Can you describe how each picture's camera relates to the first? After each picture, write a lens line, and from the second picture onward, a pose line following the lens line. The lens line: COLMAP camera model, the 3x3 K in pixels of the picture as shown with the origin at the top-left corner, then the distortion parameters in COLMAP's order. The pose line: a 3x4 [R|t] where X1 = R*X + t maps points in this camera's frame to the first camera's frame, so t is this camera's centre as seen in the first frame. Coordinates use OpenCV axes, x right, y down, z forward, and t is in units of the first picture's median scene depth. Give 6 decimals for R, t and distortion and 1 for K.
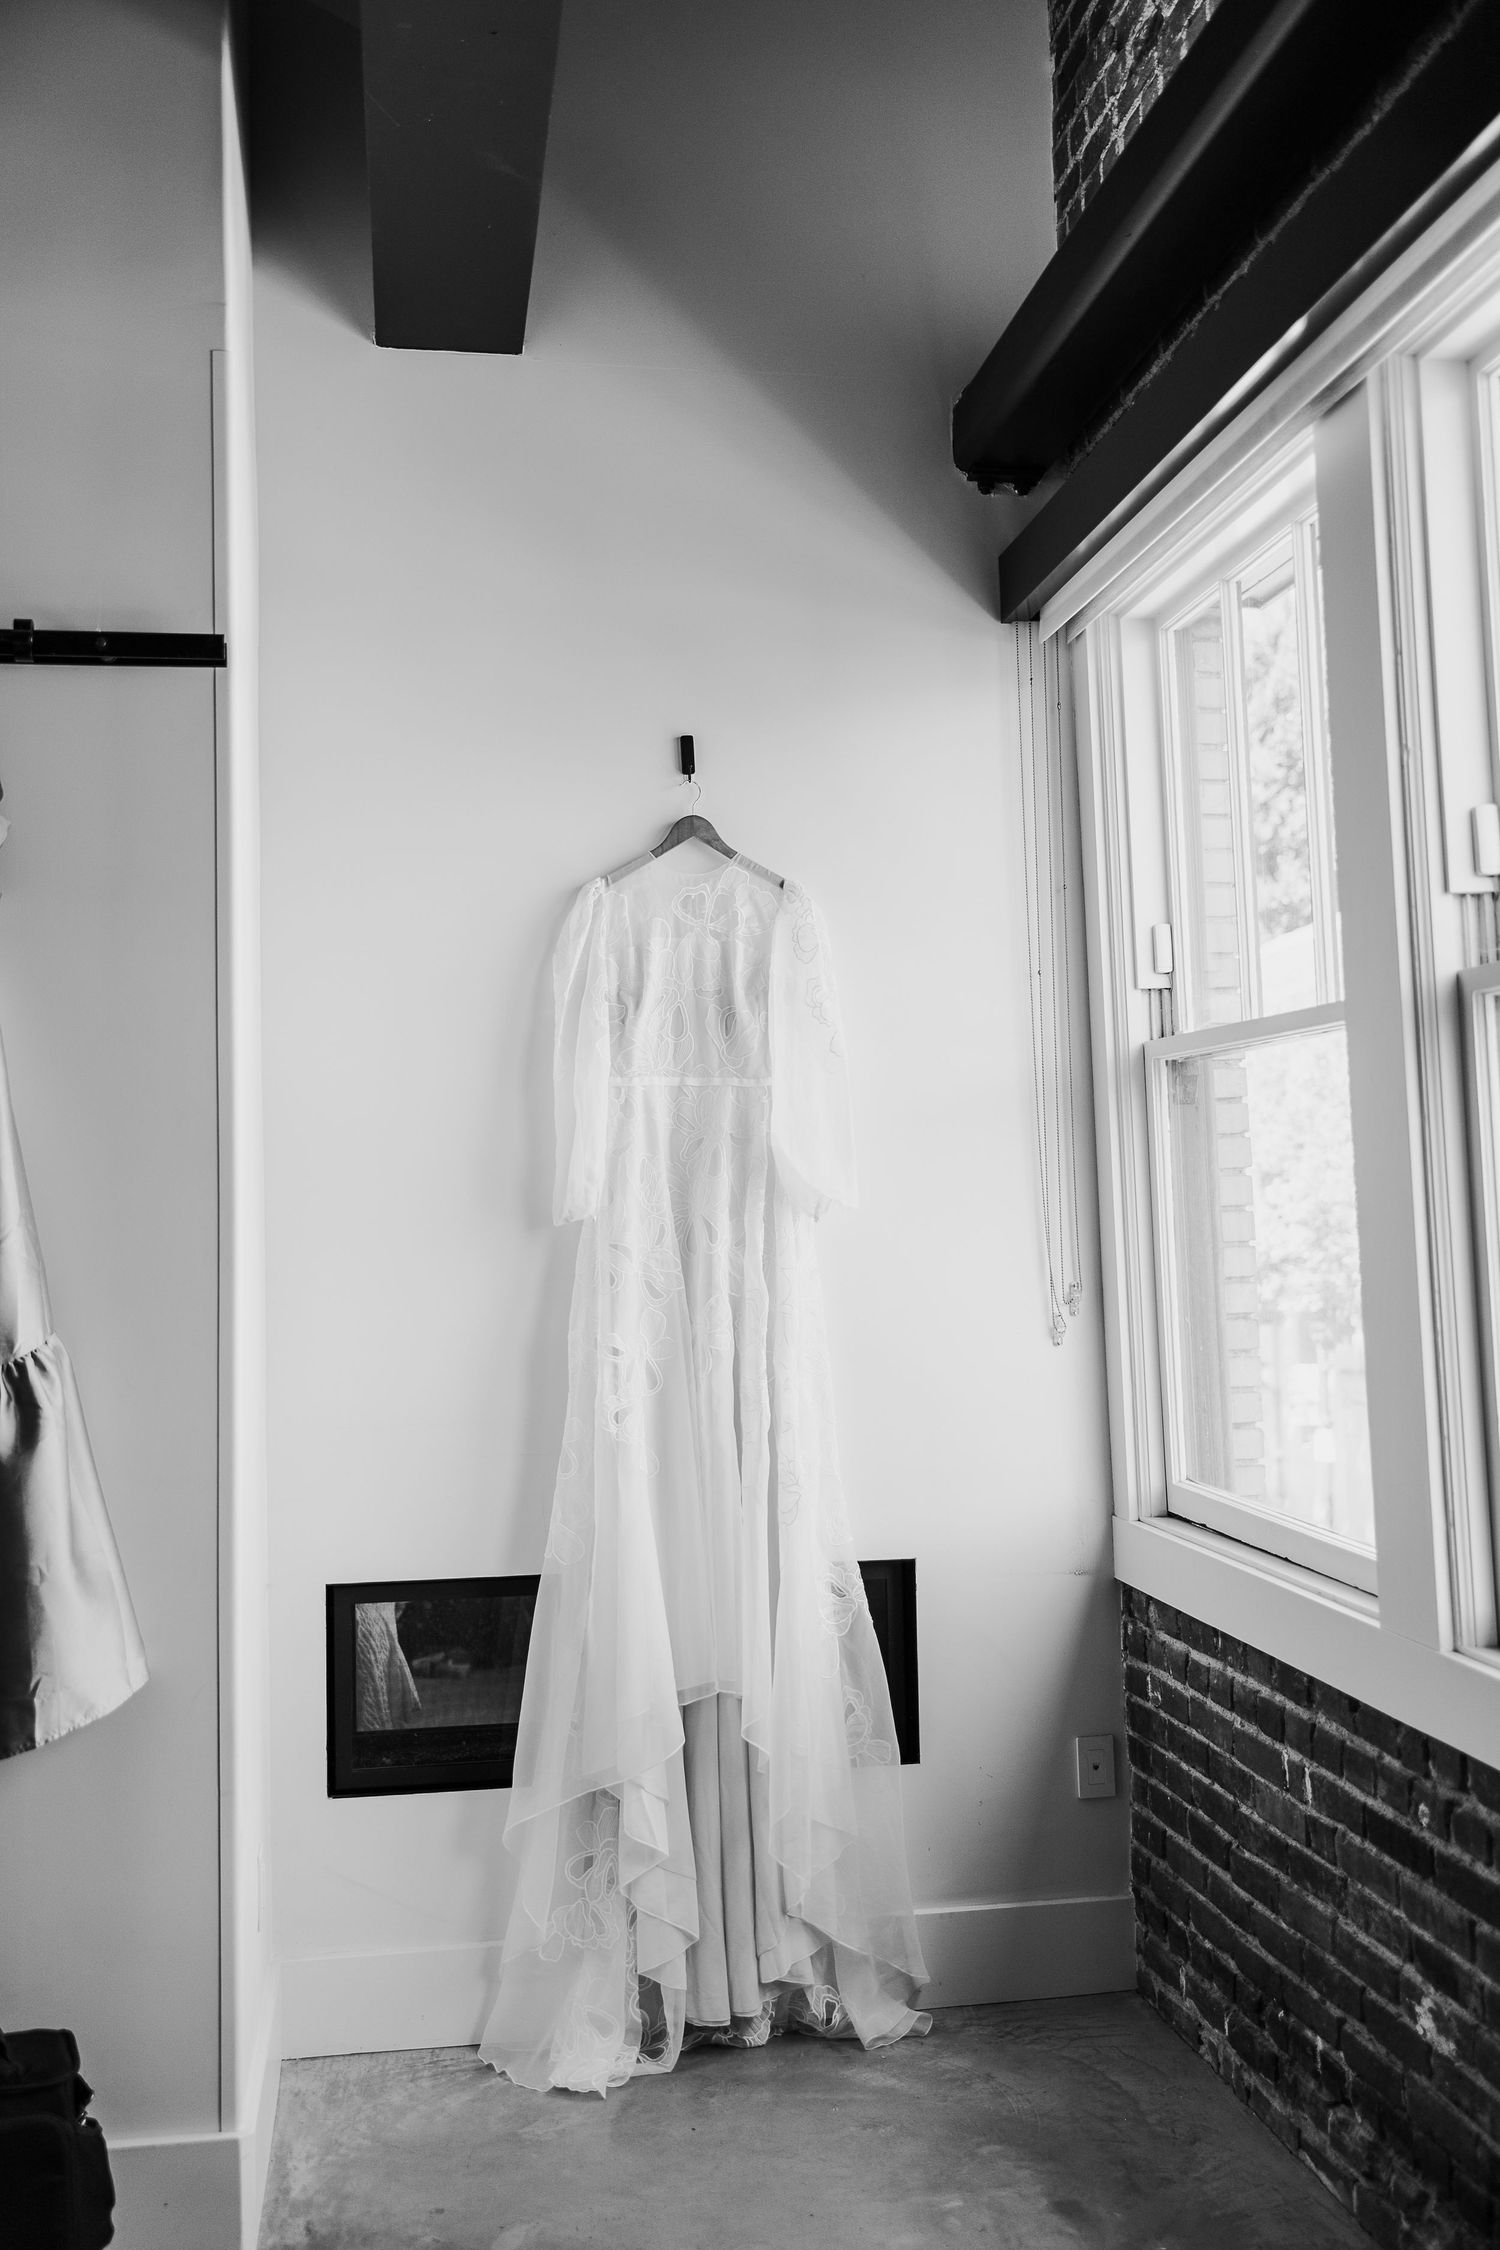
lens RADIAL K [[2131.8, 0, 740.5], [0, 2131.8, 1127.2], [0, 0, 1]] dist [0.007433, 0.017085]
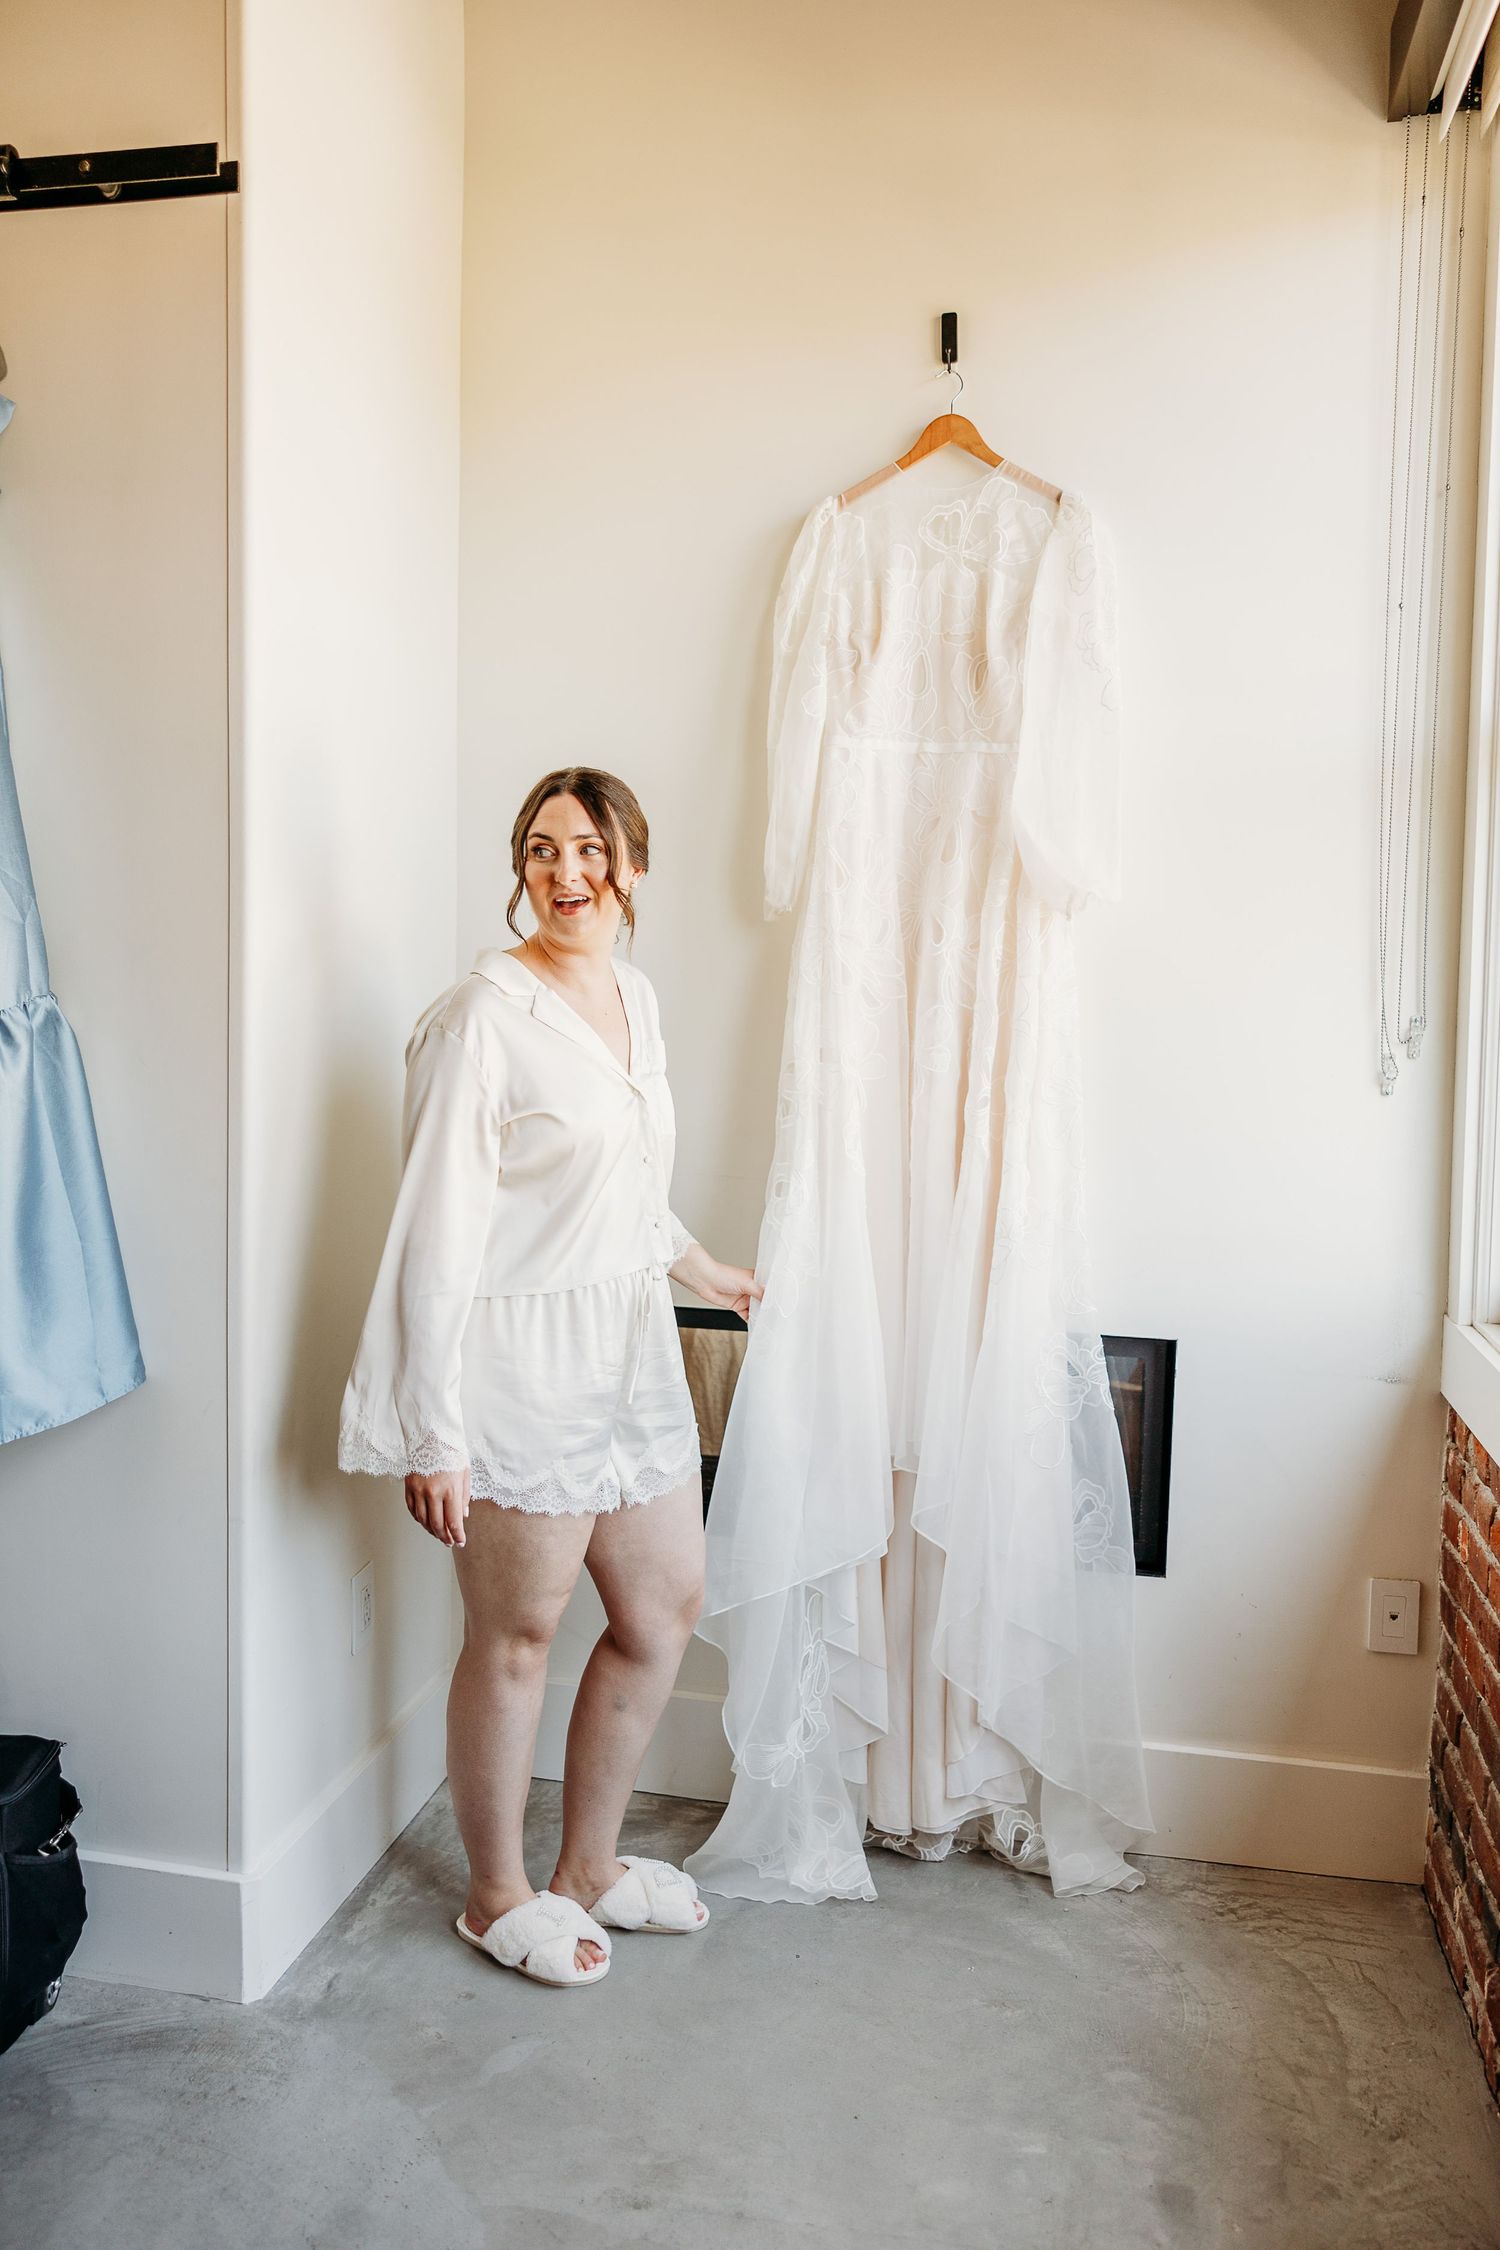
lens RADIAL K [[1775.7, 0, 750.0], [0, 1775.7, 1125.0], [0, 0, 1]] dist [-0.002936, 0.008862]
pose [[0.930041, 0.074666, -0.359791, 0.171028], [-0.024132, 0.989435, 0.142954, 0.026655], [0.366663, -0.124270, 0.922017, 0.321999]]
